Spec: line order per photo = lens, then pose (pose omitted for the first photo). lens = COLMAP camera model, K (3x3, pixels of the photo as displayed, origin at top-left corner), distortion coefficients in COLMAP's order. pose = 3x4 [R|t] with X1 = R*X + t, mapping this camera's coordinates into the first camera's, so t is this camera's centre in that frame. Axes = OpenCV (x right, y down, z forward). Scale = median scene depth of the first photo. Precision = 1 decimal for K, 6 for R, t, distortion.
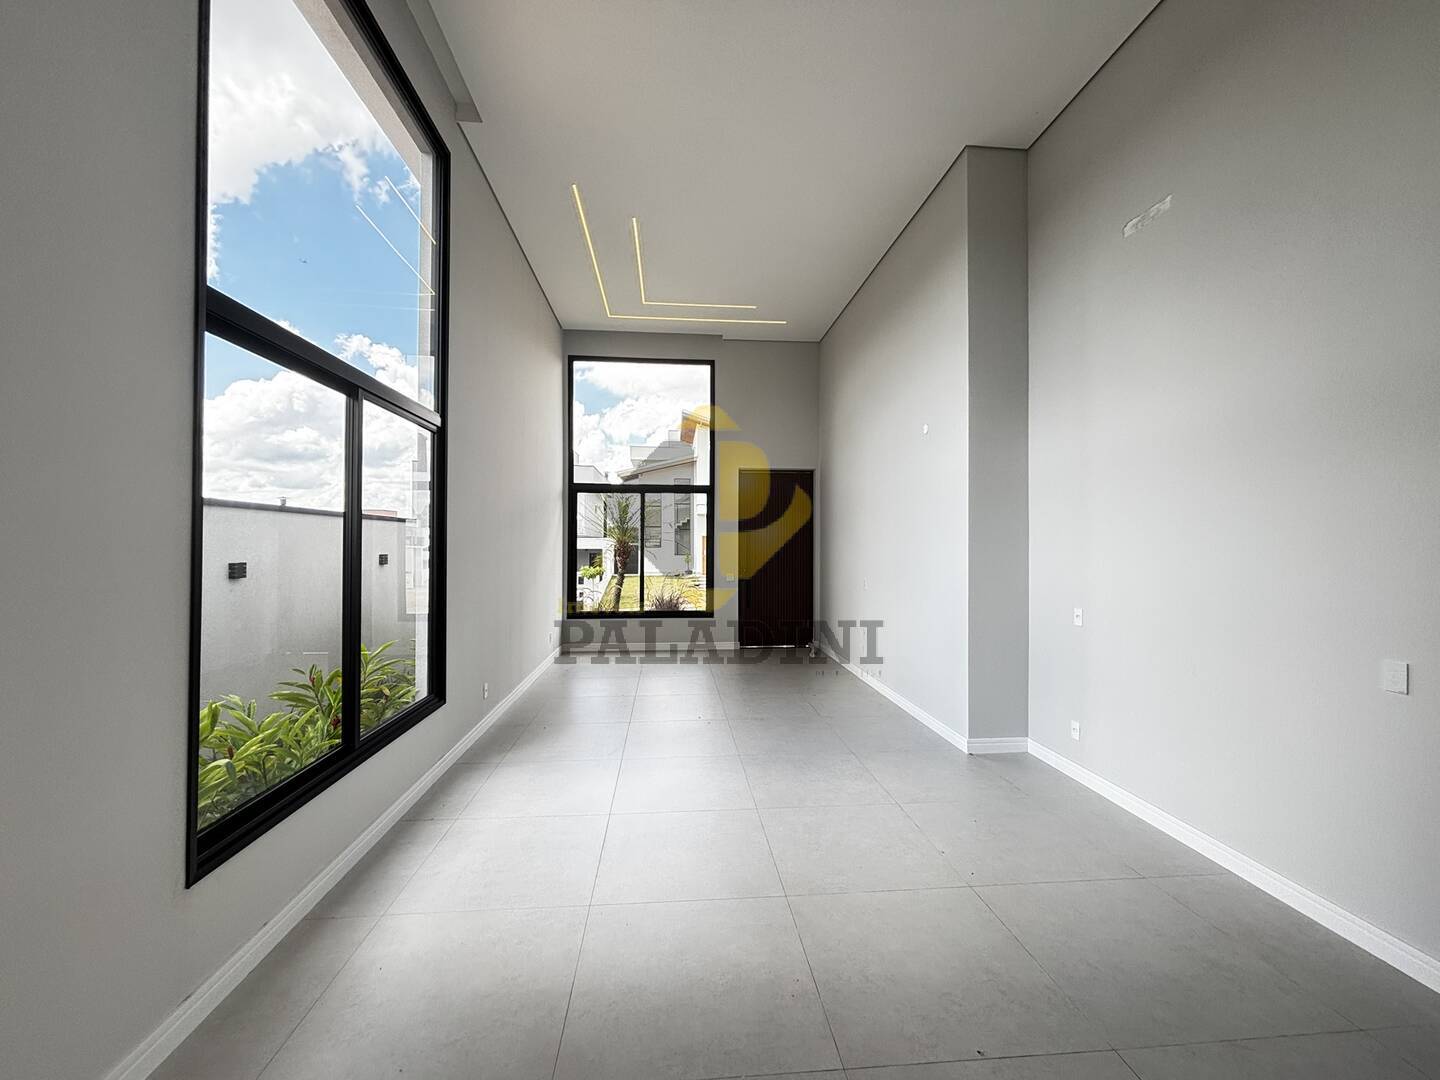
lens RADIAL K [[580.4, 0, 726.2], [0, 580.4, 535.4], [0, 0, 1]] dist [0.004418, -0.000429]
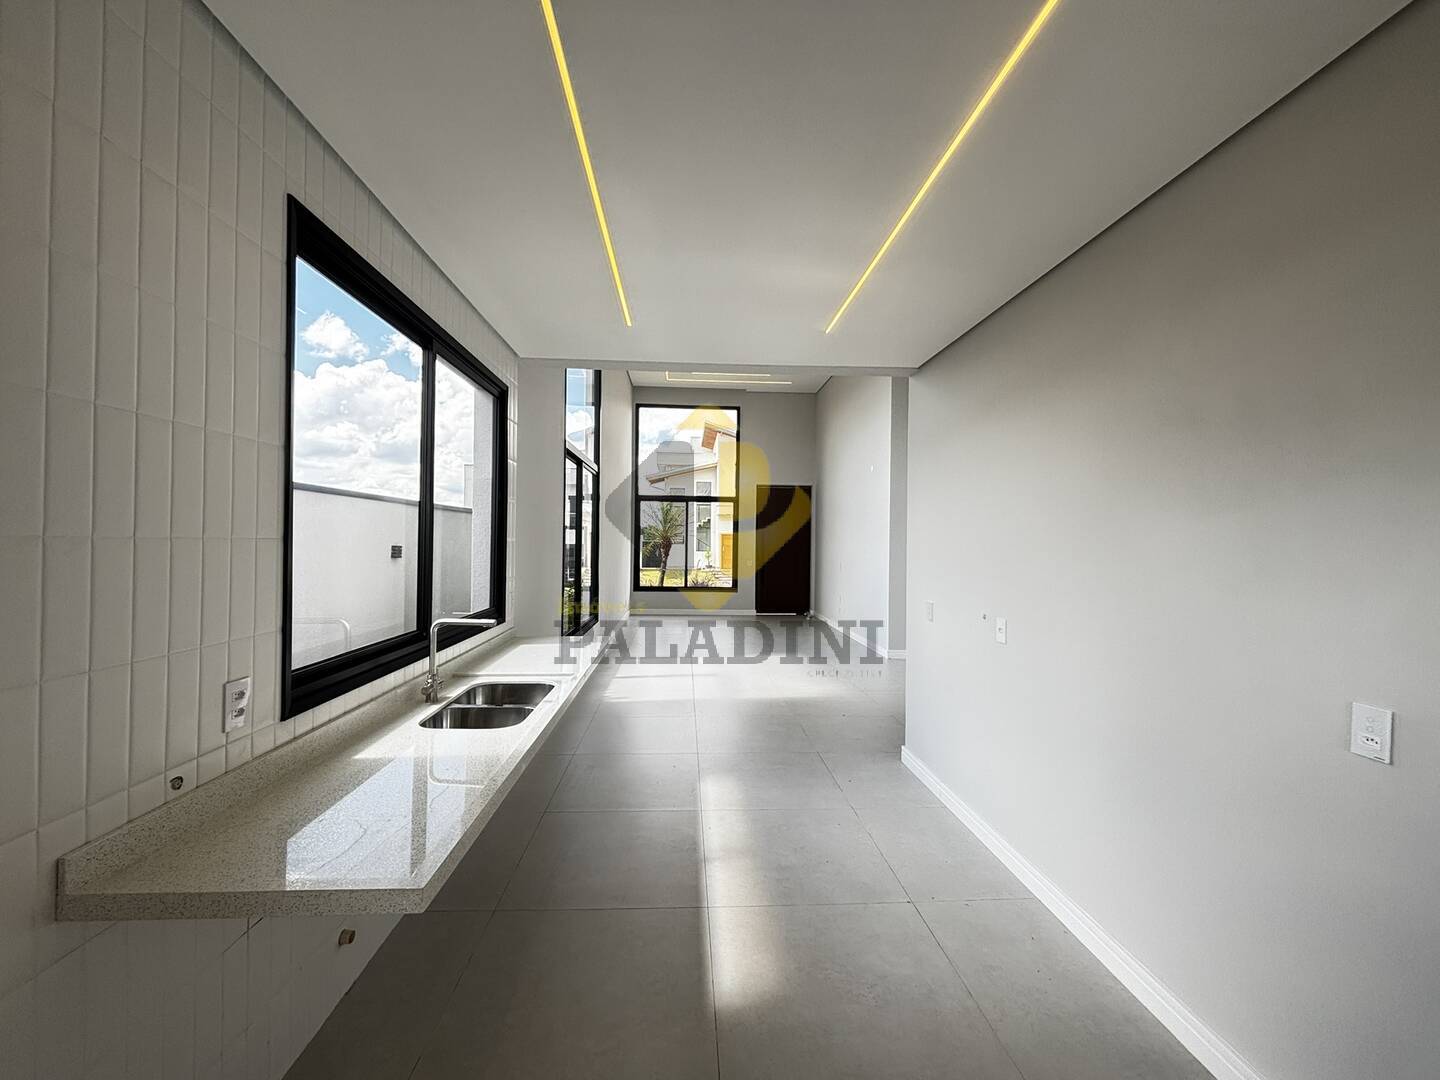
lens RADIAL K [[580.4, 0, 728.1], [0, 580.4, 537.9], [0, 0, 1]] dist [0.004418, -0.000429]
pose [[0.999487, 0.010481, -0.030262, -0.002878], [-0.010188, 0.999900, 0.009826, -0.000712], [0.030362, -0.009513, 0.999494, -0.425992]]
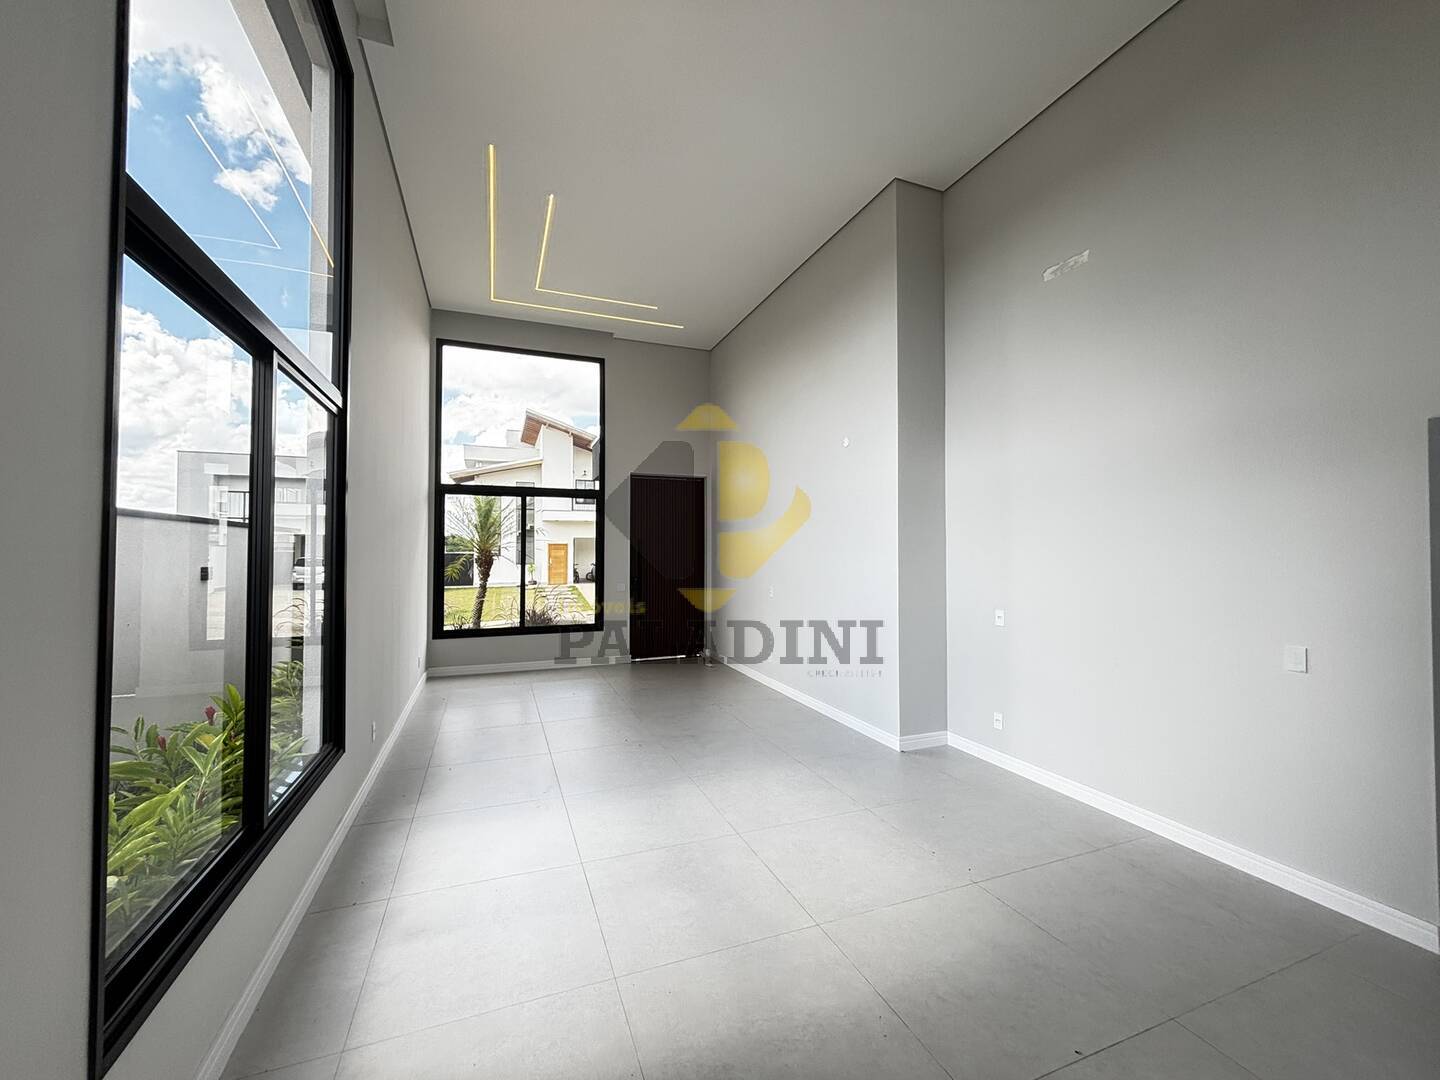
lens RADIAL K [[580.4, 0, 727.9], [0, 580.4, 535.2], [0, 0, 1]] dist [0.004418, -0.000429]
pose [[0.961082, 0.004306, 0.276231, -0.094528], [-0.000863, 0.999920, -0.012582, -0.001345], [-0.276263, 0.011854, 0.961009, 0.037587]]
